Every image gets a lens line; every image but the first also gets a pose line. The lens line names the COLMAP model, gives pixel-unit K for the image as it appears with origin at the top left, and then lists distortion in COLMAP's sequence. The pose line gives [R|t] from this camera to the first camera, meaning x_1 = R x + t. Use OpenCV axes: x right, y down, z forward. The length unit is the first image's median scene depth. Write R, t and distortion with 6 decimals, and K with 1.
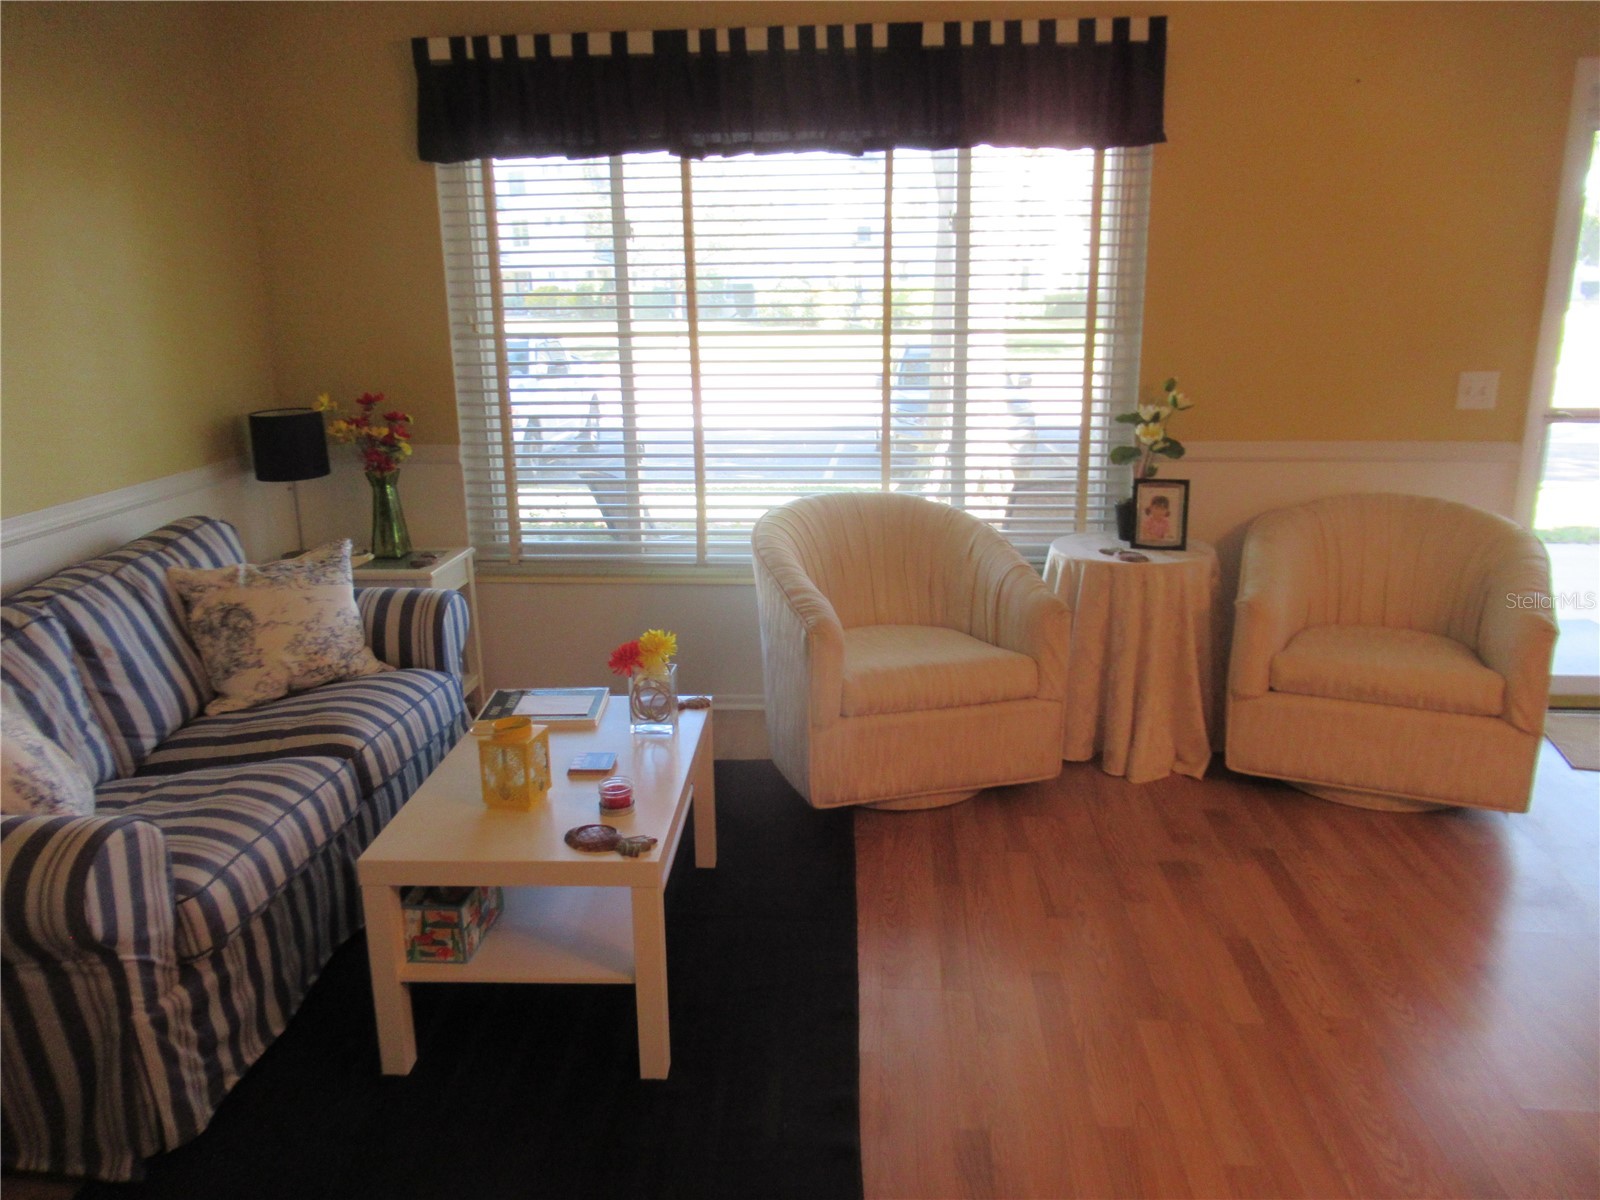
lens RADIAL K [[1209.2, 0, 800.0], [0, 1209.2, 600.0], [0, 0, 1]] dist [0.004090, 0.006384]
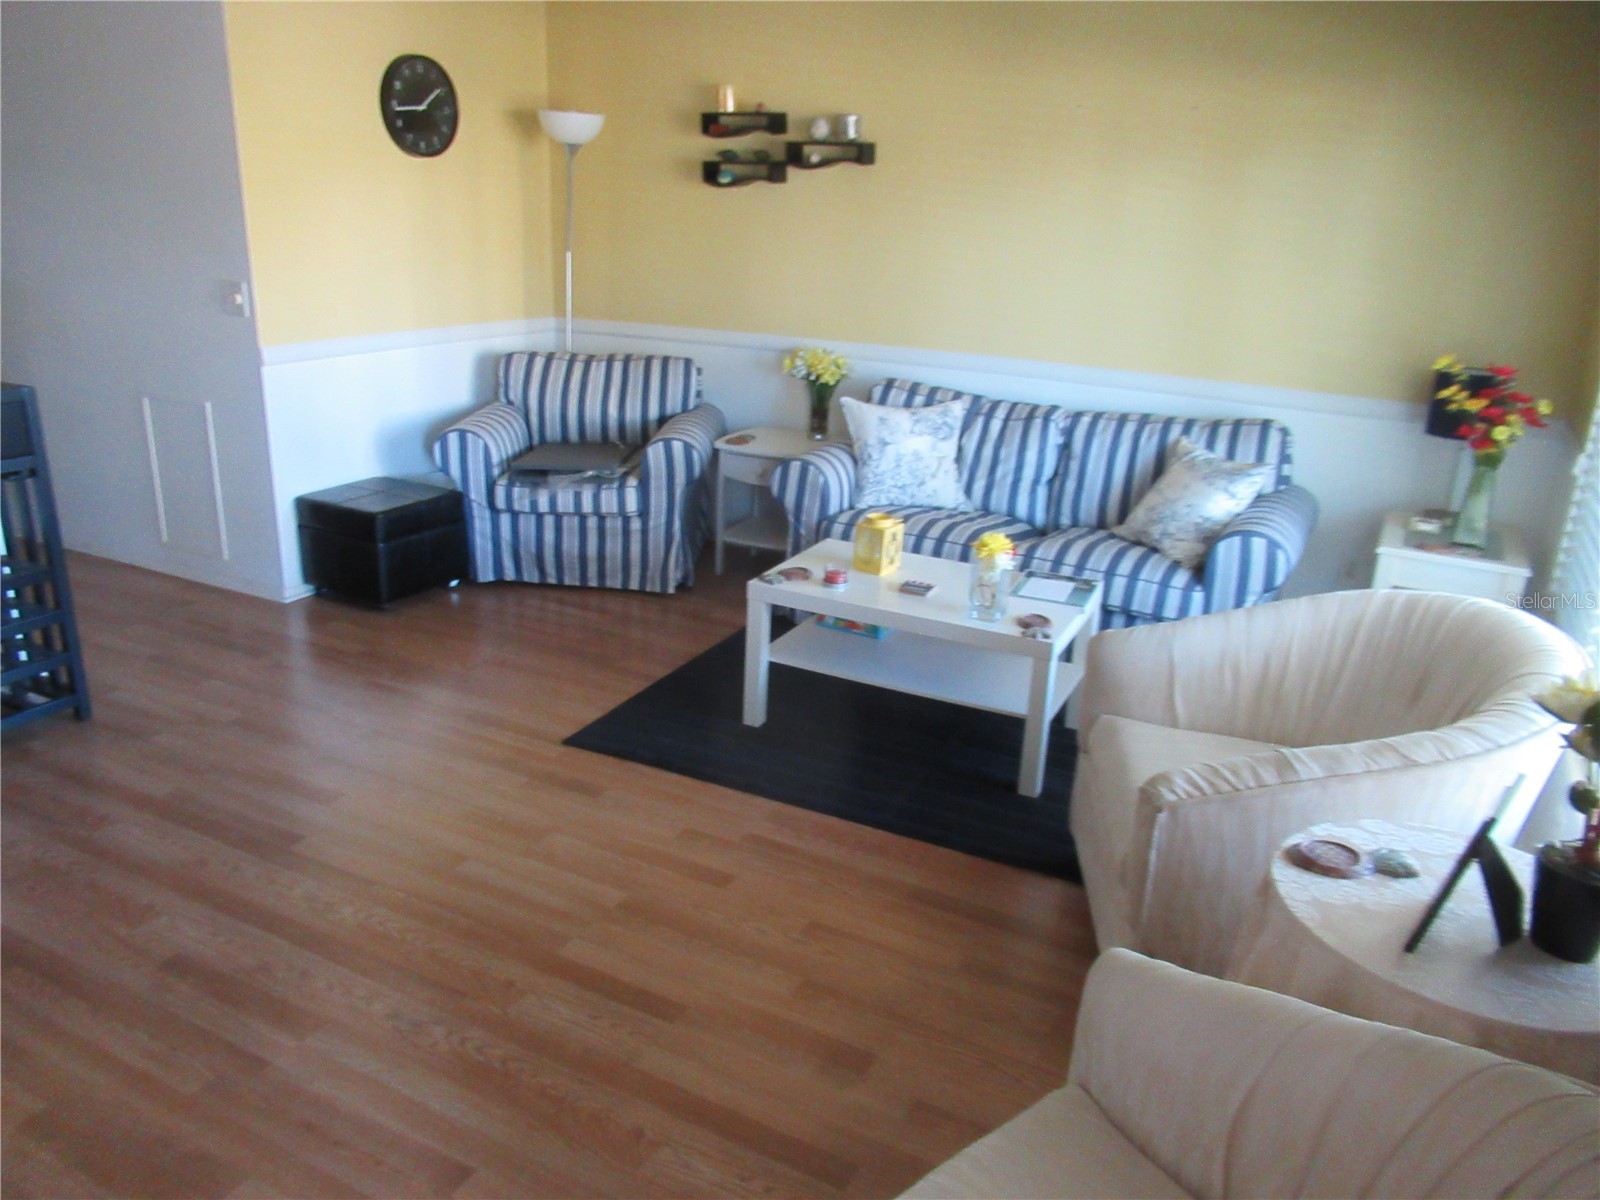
lens RADIAL K [[1209.2, 0, 800.0], [0, 1209.2, 600.0], [0, 0, 1]] dist [0.004090, 0.006384]
pose [[-0.412849, 0.297346, -0.860895, 0.962691], [-0.254581, 0.869861, 0.422529, -0.355726], [0.874496, 0.393609, -0.283422, 1.187609]]
